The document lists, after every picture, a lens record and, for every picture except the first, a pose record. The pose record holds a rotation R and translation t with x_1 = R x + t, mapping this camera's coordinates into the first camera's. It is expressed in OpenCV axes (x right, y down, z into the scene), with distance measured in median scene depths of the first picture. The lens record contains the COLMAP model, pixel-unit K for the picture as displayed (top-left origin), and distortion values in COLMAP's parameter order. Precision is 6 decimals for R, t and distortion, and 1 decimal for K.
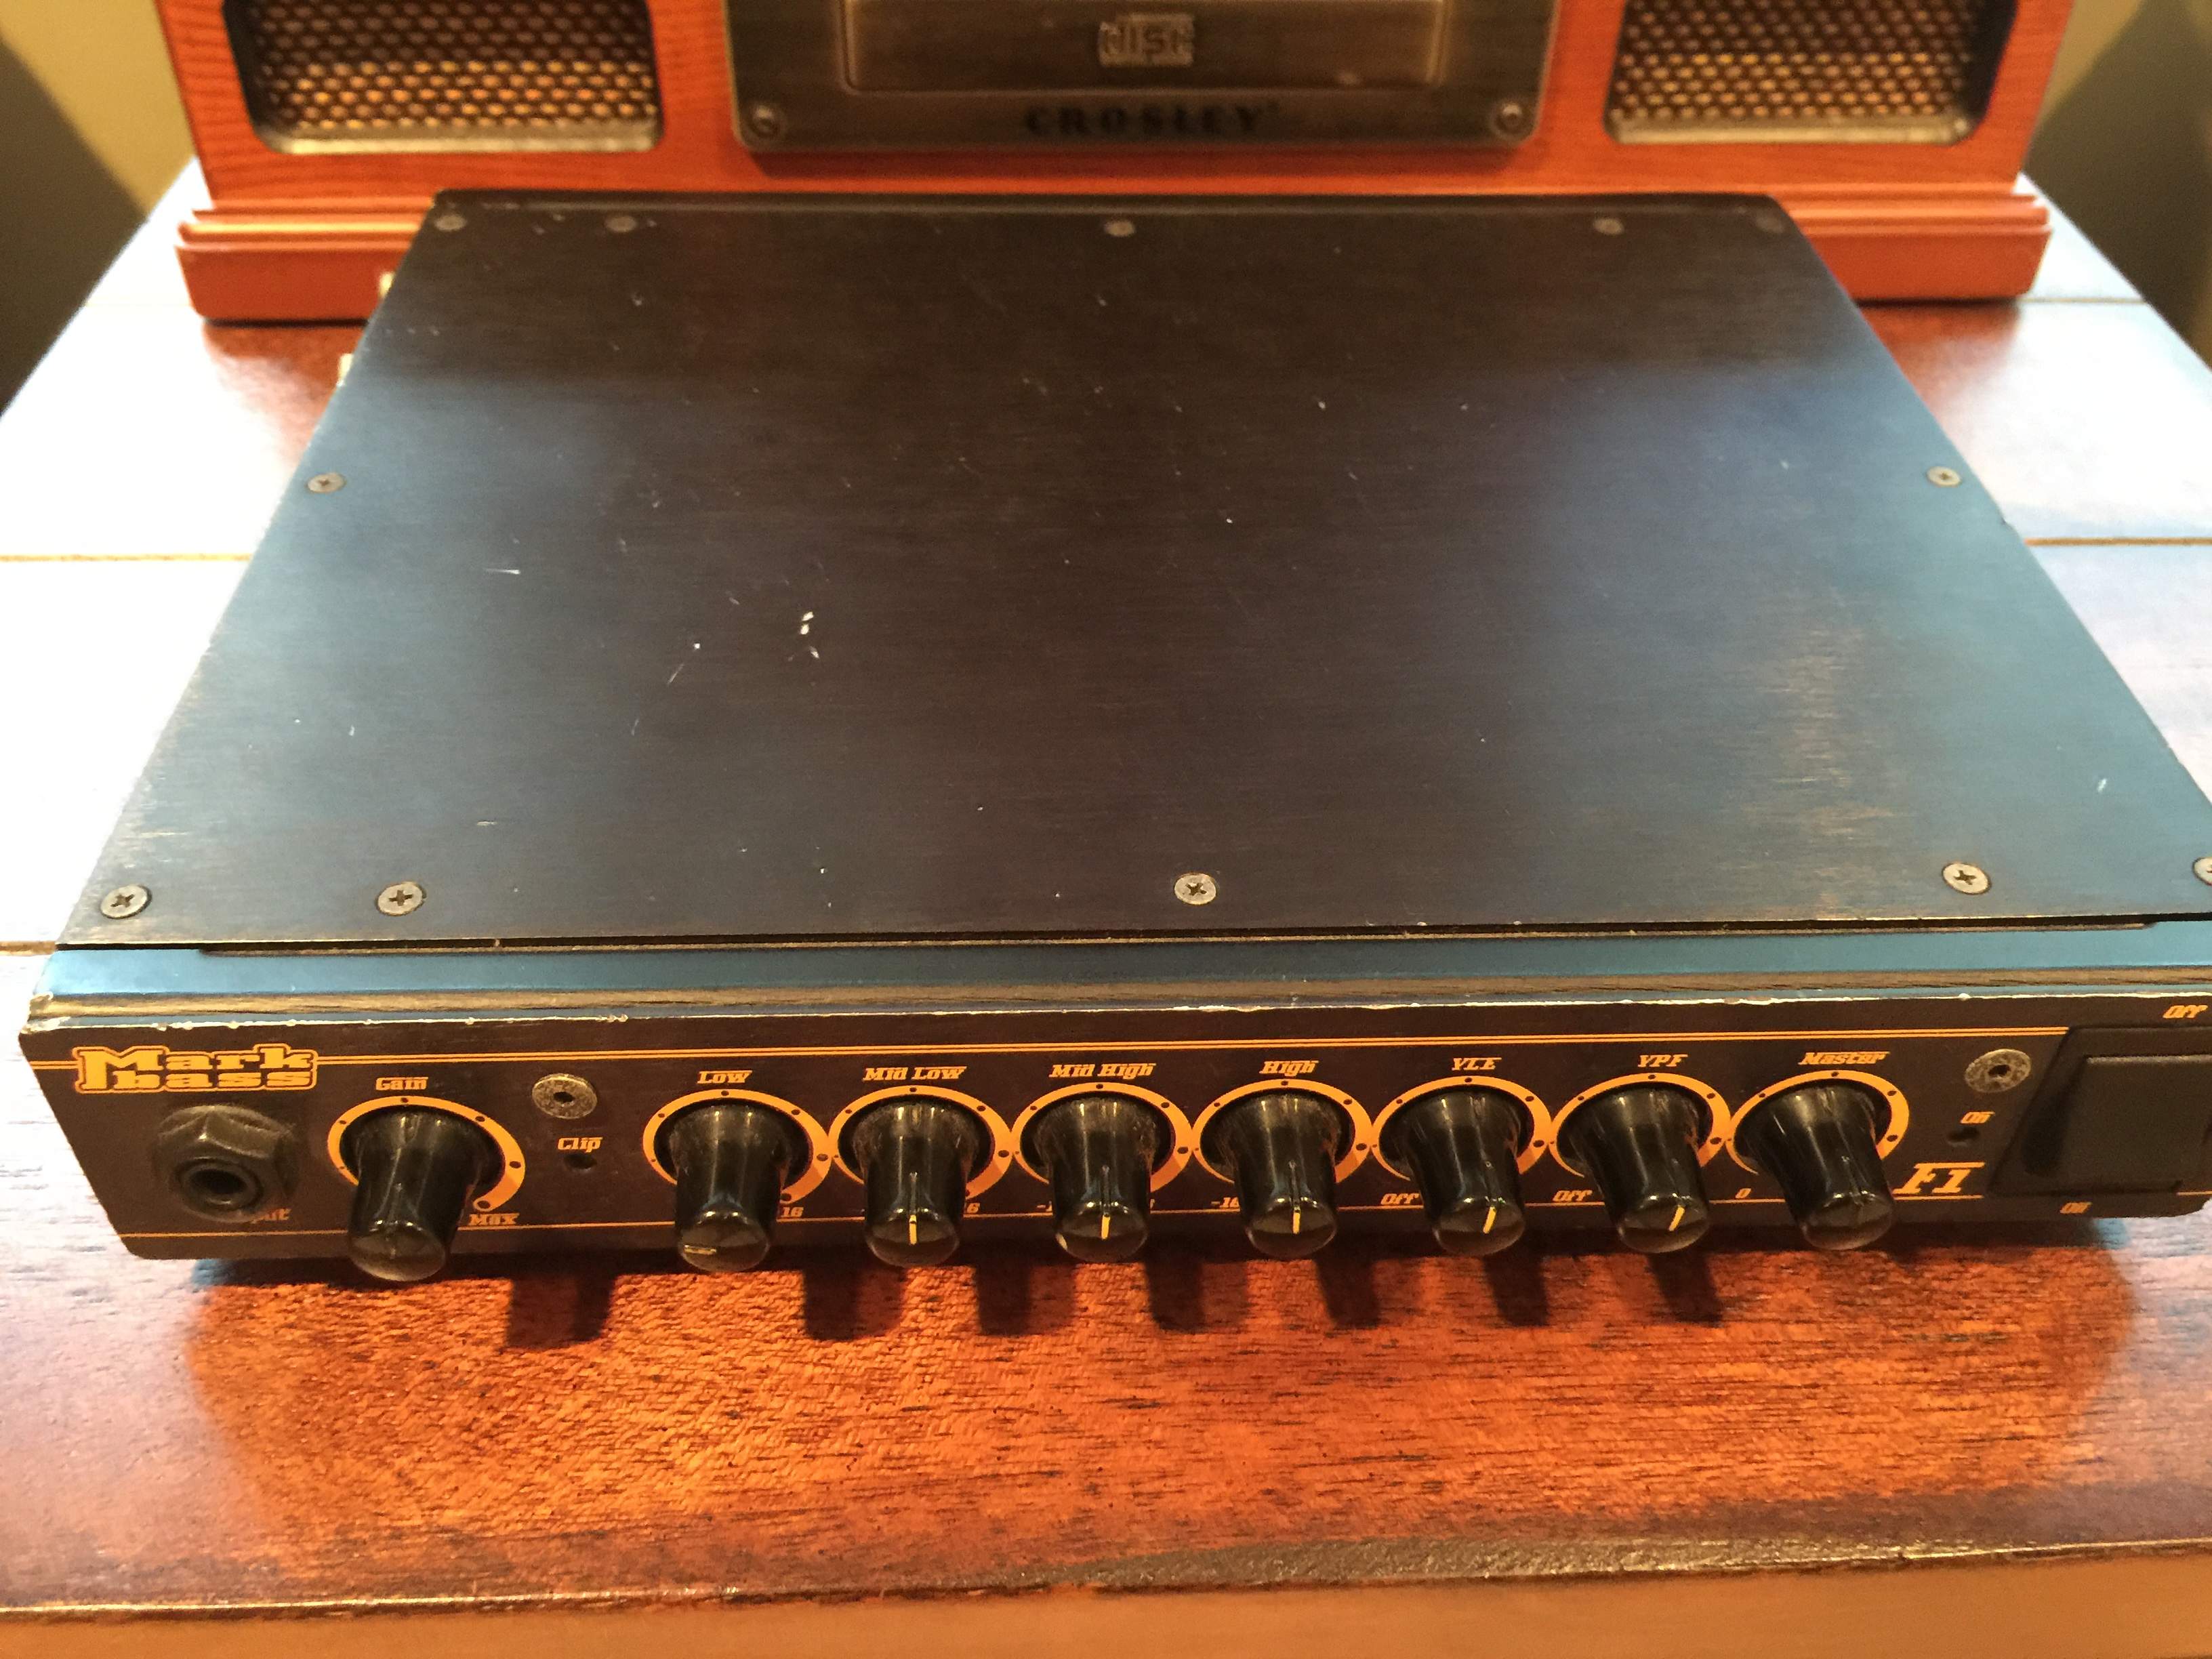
lens RADIAL K [[1973.5, 0, 1104.7], [0, 1973.5, 837.1], [0, 0, 1]] dist [0.076810, -0.148511]
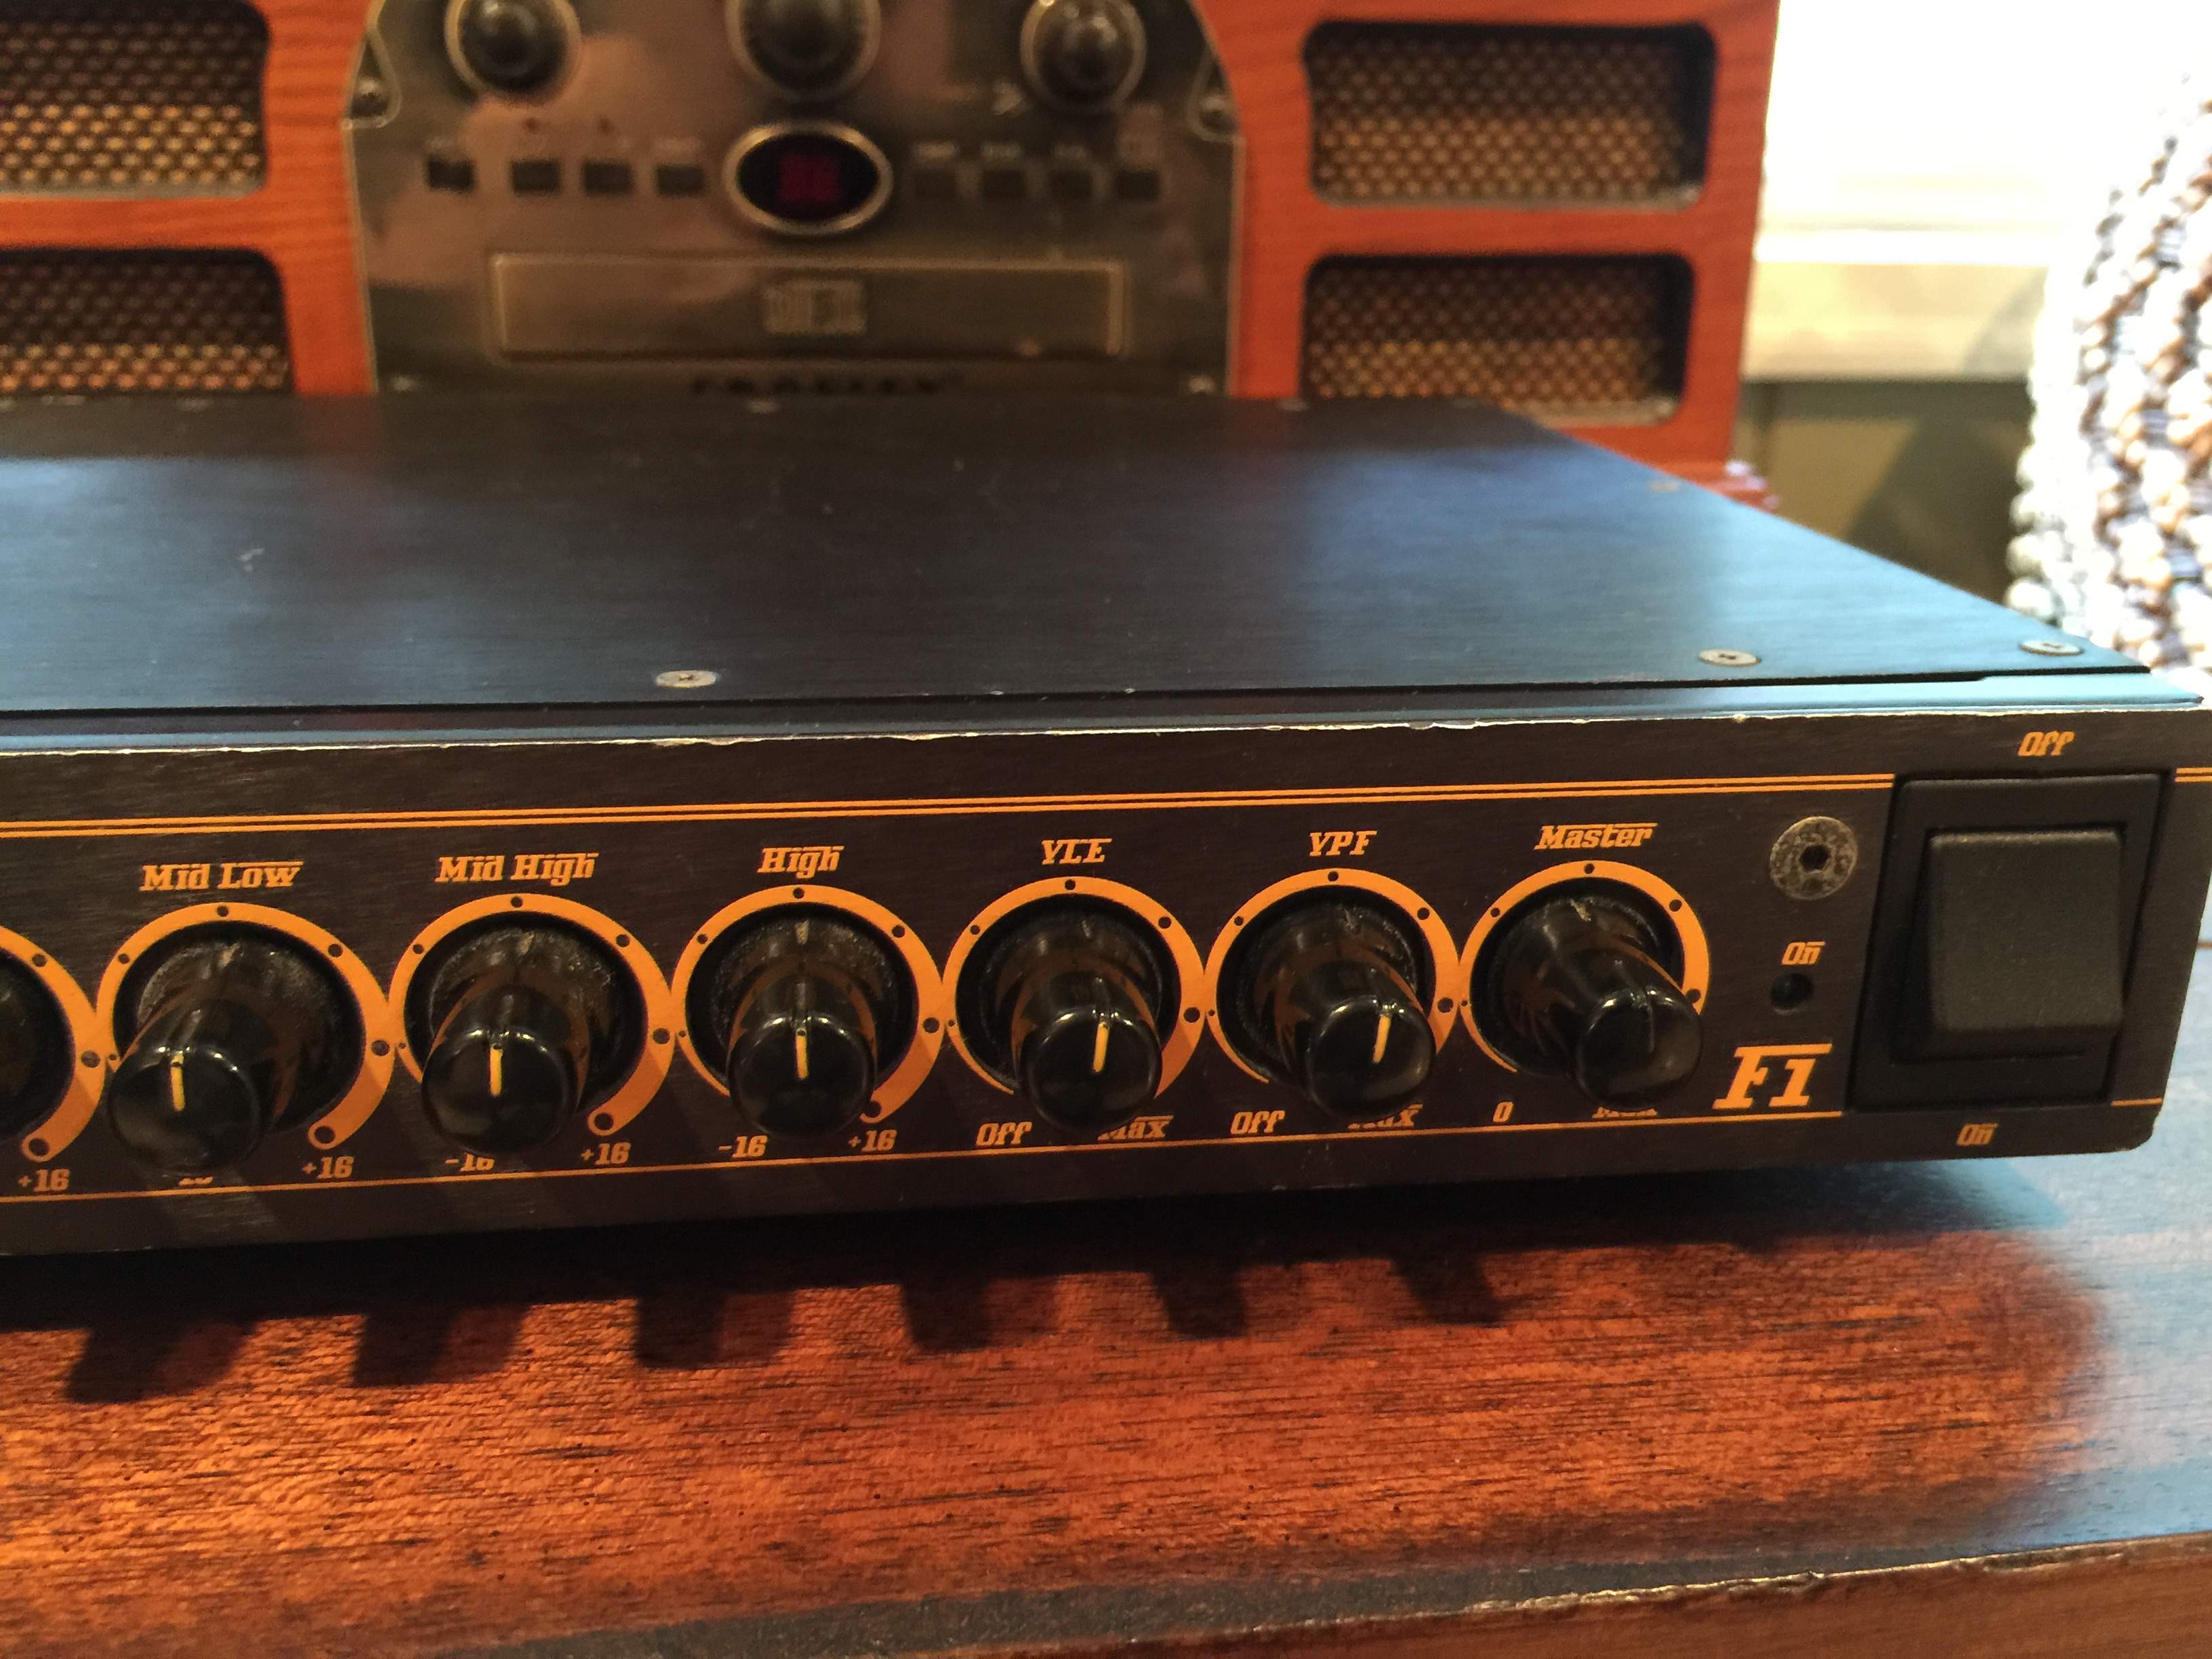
lens RADIAL K [[1973.5, 0, 1104.7], [0, 1973.5, 837.1], [0, 0, 1]] dist [0.076810, -0.148511]
pose [[0.996921, -0.033591, 0.070853, 0.141608], [0.058236, 0.922257, -0.382165, 0.355741], [-0.052508, 0.385115, 0.921374, 0.345838]]
